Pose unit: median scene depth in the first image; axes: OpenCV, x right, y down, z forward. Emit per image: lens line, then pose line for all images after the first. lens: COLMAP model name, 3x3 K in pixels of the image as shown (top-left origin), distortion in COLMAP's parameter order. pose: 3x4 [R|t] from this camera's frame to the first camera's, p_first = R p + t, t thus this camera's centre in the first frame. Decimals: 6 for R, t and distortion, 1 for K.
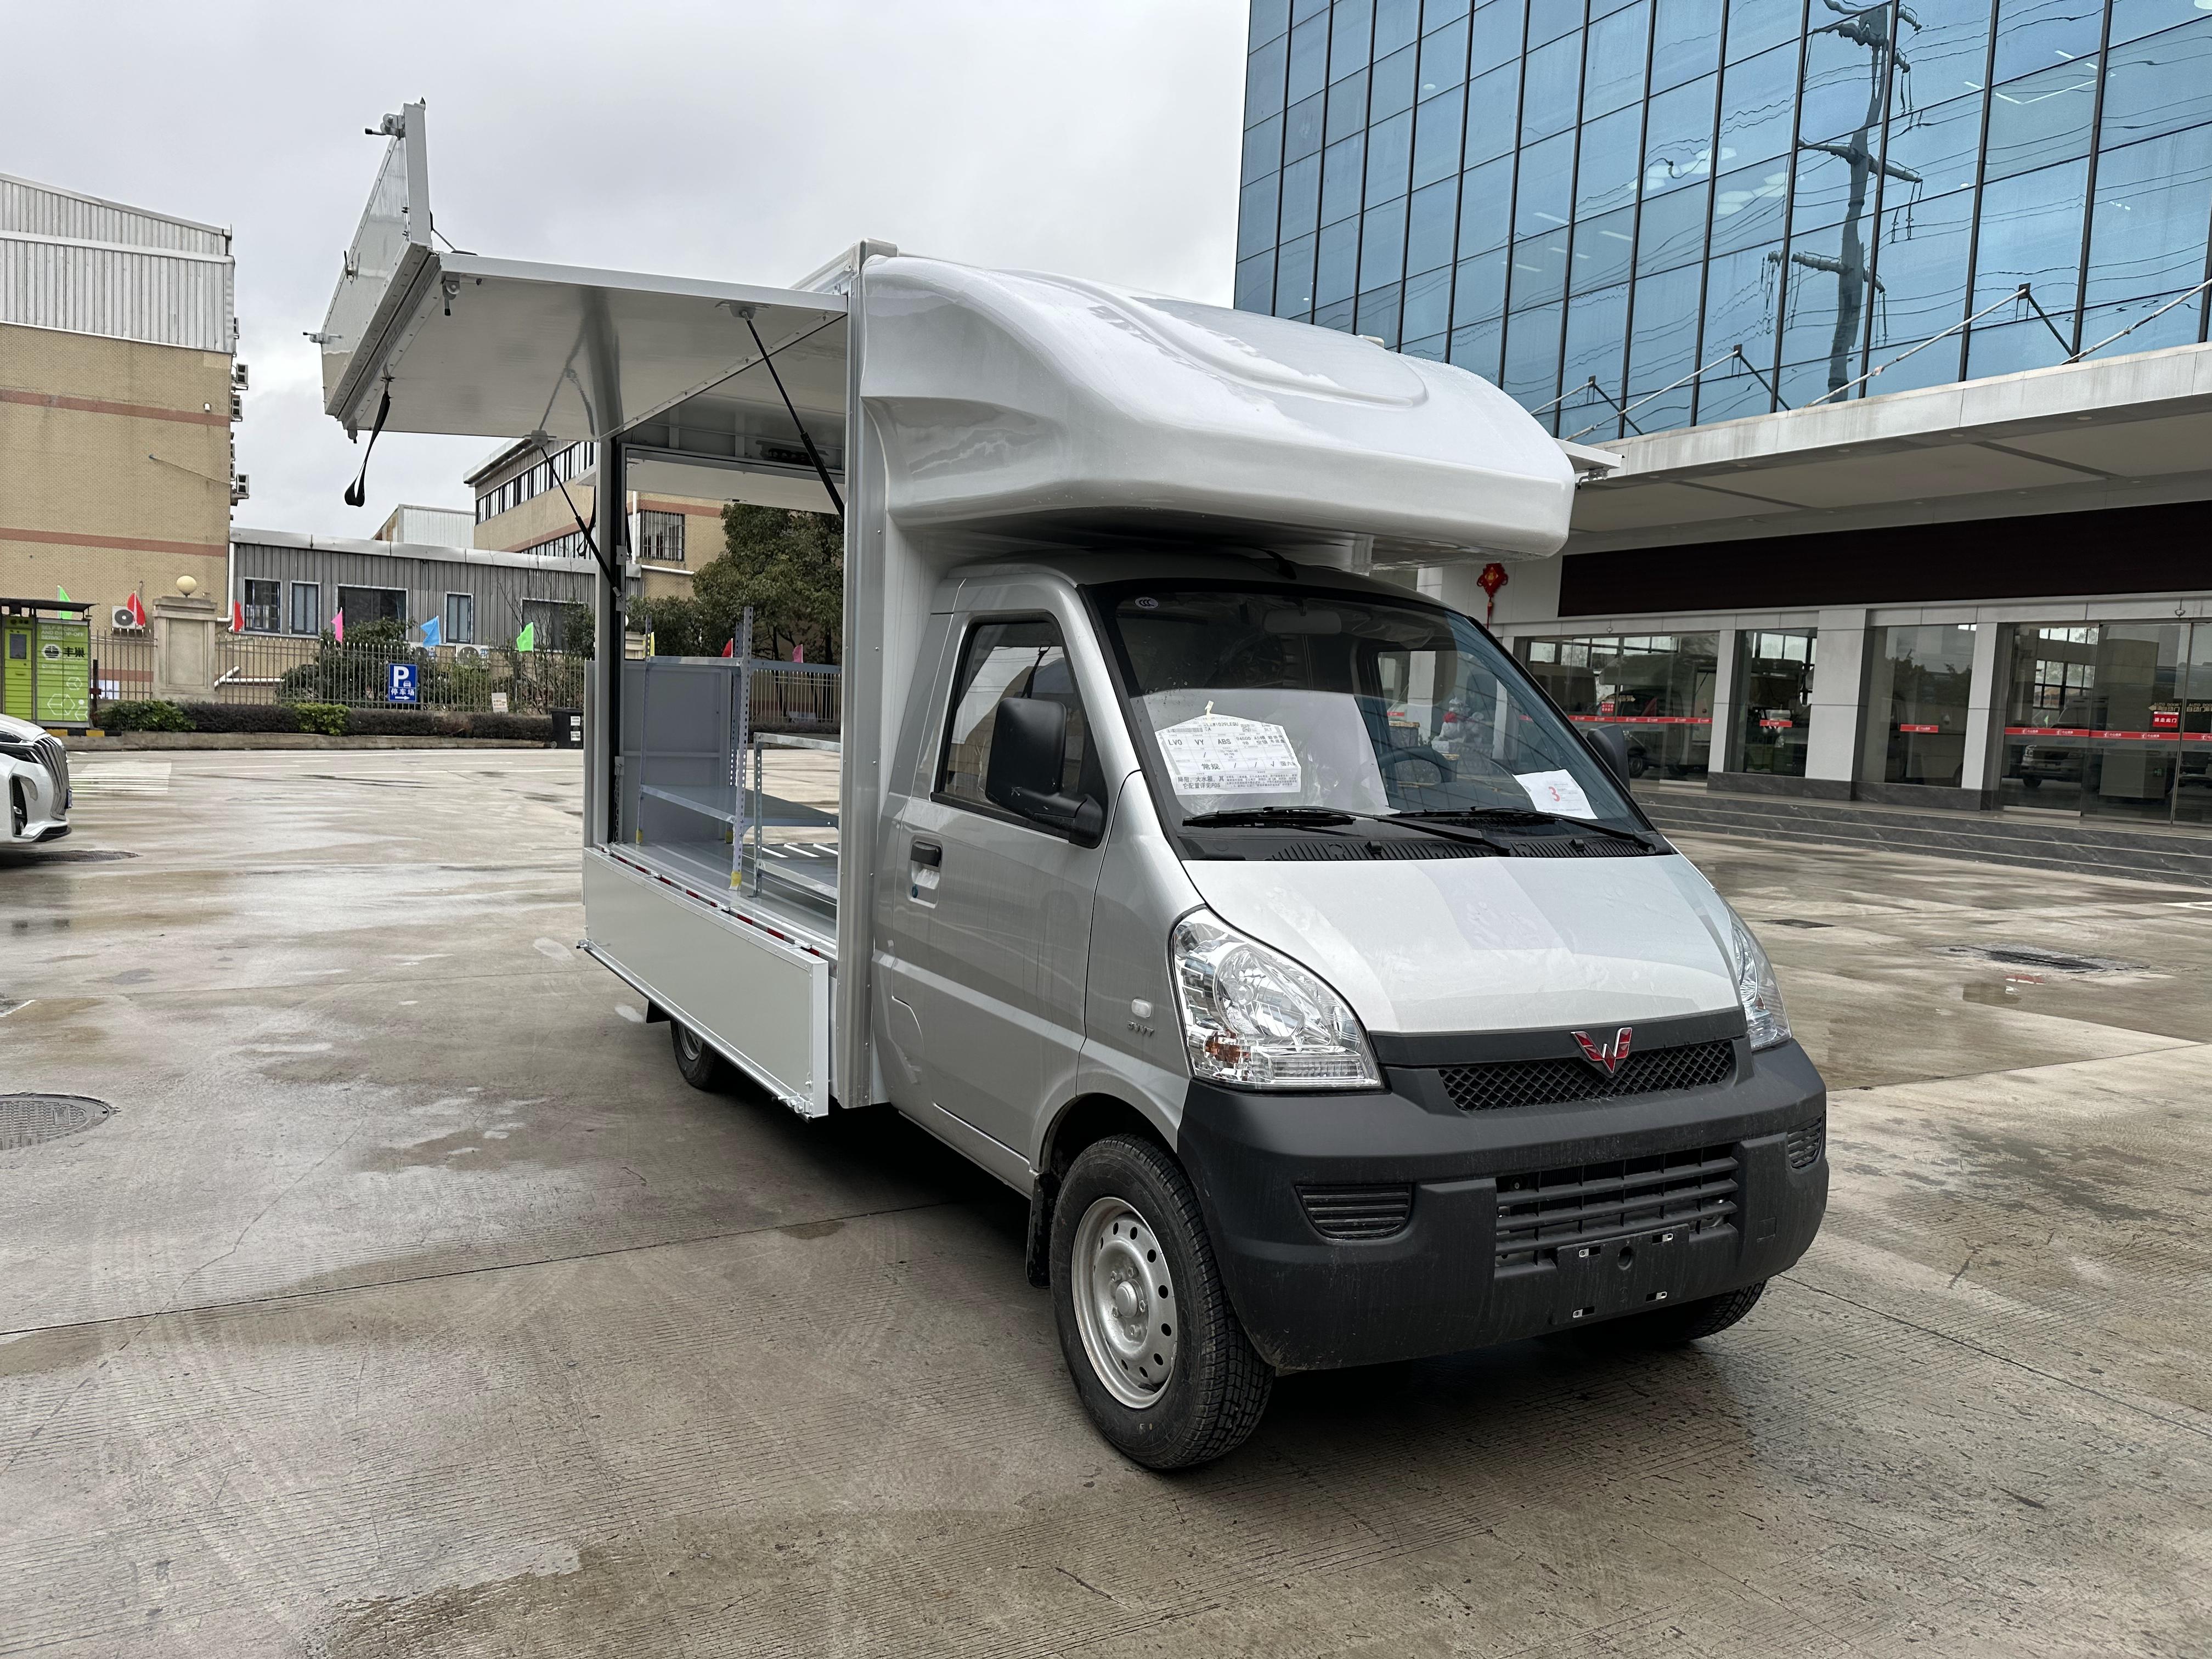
lens RADIAL K [[1542.7, 0, 1106.0], [0, 1542.7, 829.5], [0, 0, 1]] dist [0.069125, -0.104604]
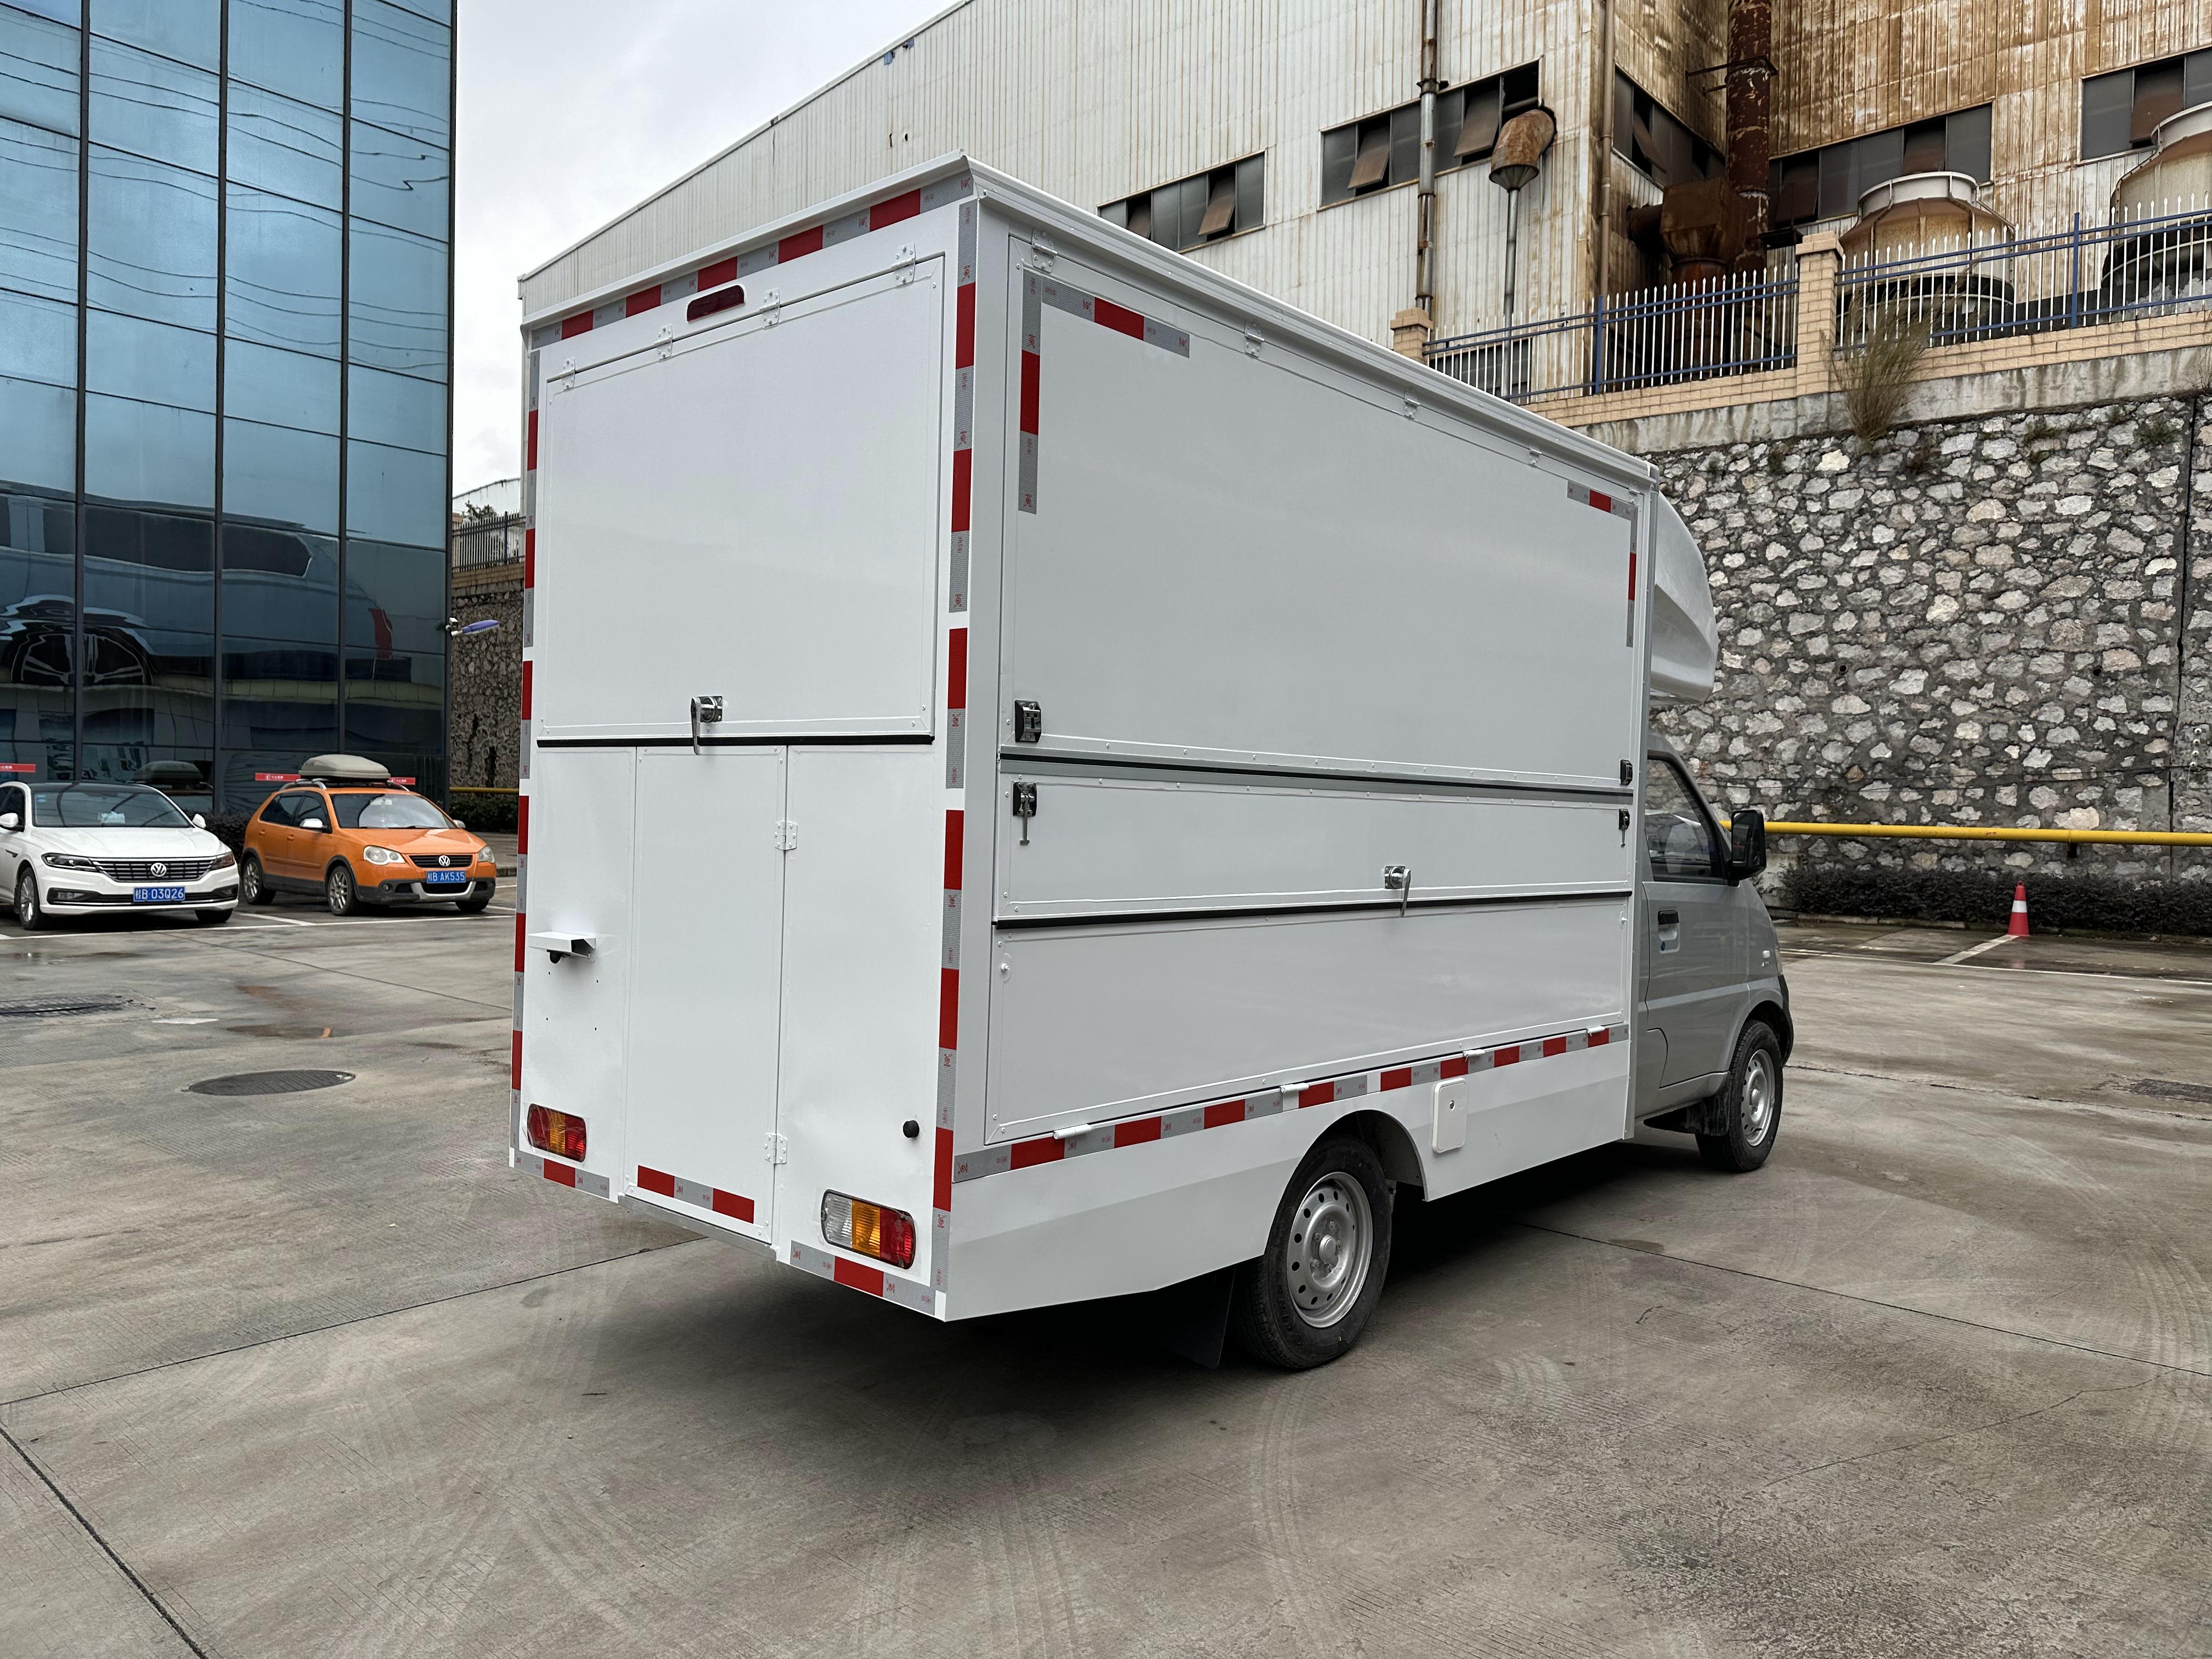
lens RADIAL K [[1579.0, 0, 1096.1], [0, 1579.0, 828.9], [0, 0, 1]] dist [0.000218, -0.005306]
pose [[-0.309393, -0.065003, 0.948710, -0.903774], [0.040611, 0.995847, 0.081477, -0.140157], [-0.950067, 0.063736, -0.305468, 1.310486]]
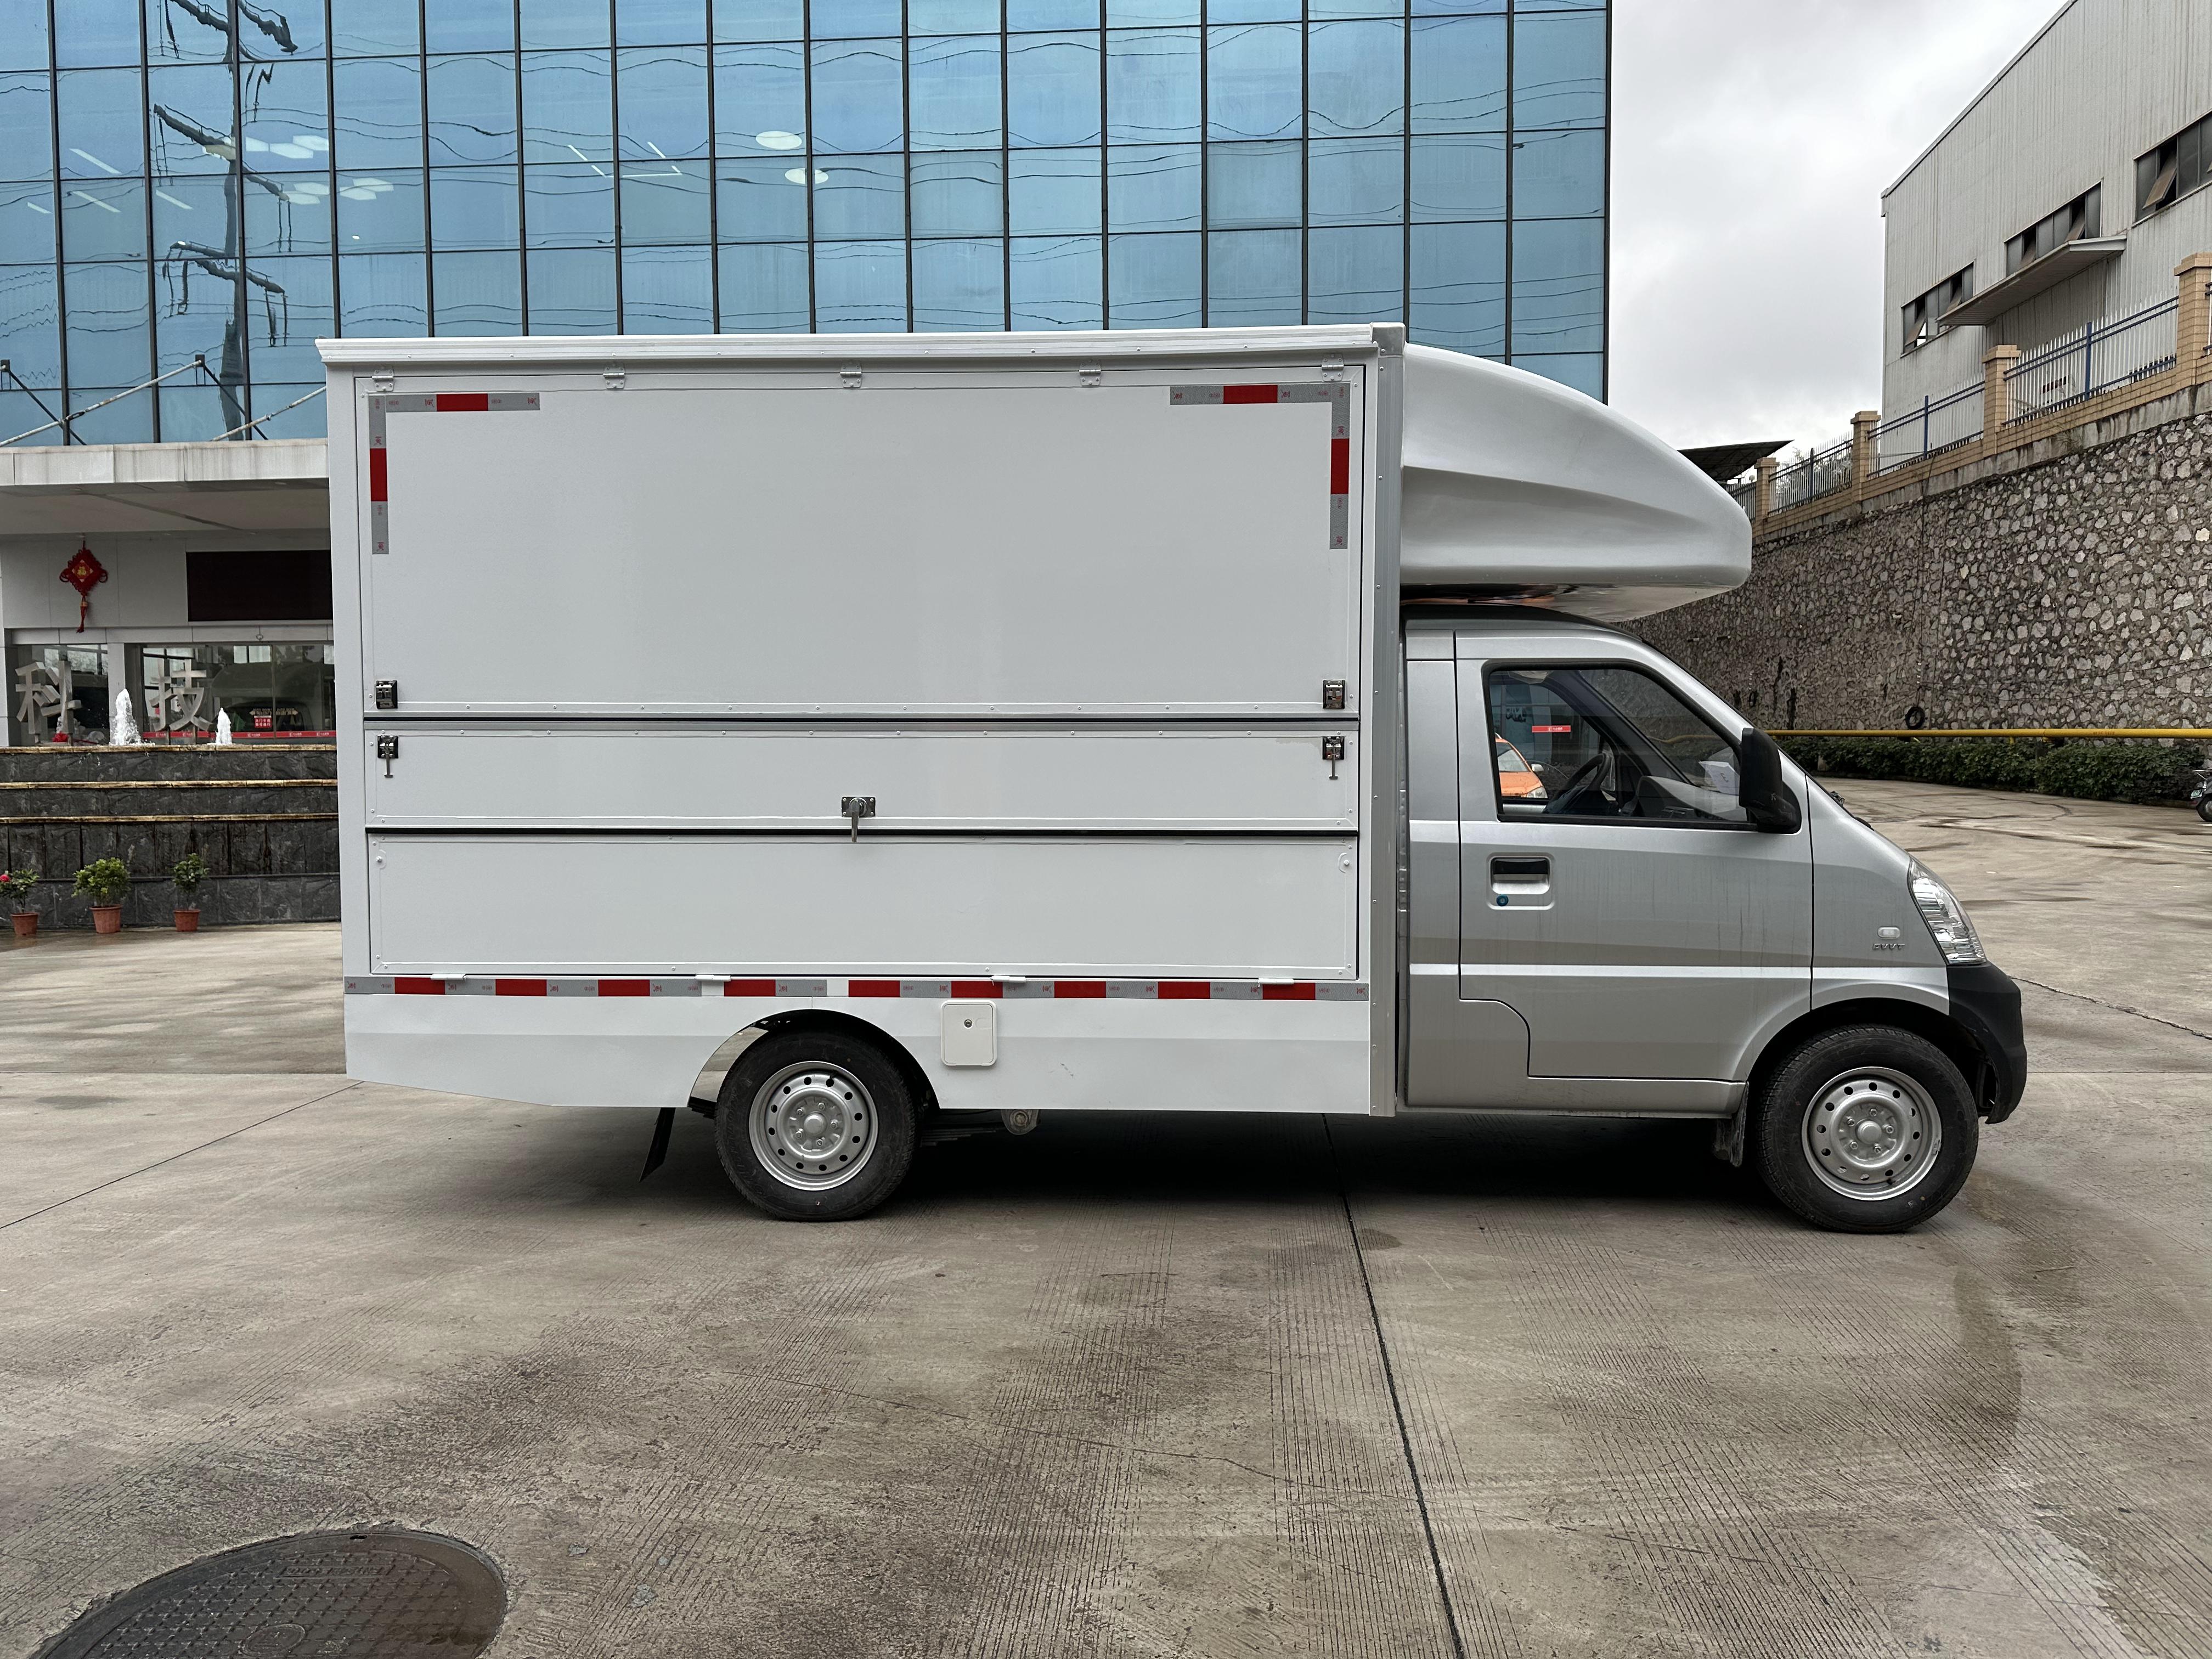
lens RADIAL K [[1542.7, 0, 1106.0], [0, 1542.7, 829.5], [0, 0, 1]] dist [0.069125, -0.104604]
pose [[0.553778, -0.096413, 0.827064, -0.847383], [0.096953, 0.993984, 0.050955, -0.069216], [-0.827001, 0.051968, 0.559794, 0.402130]]
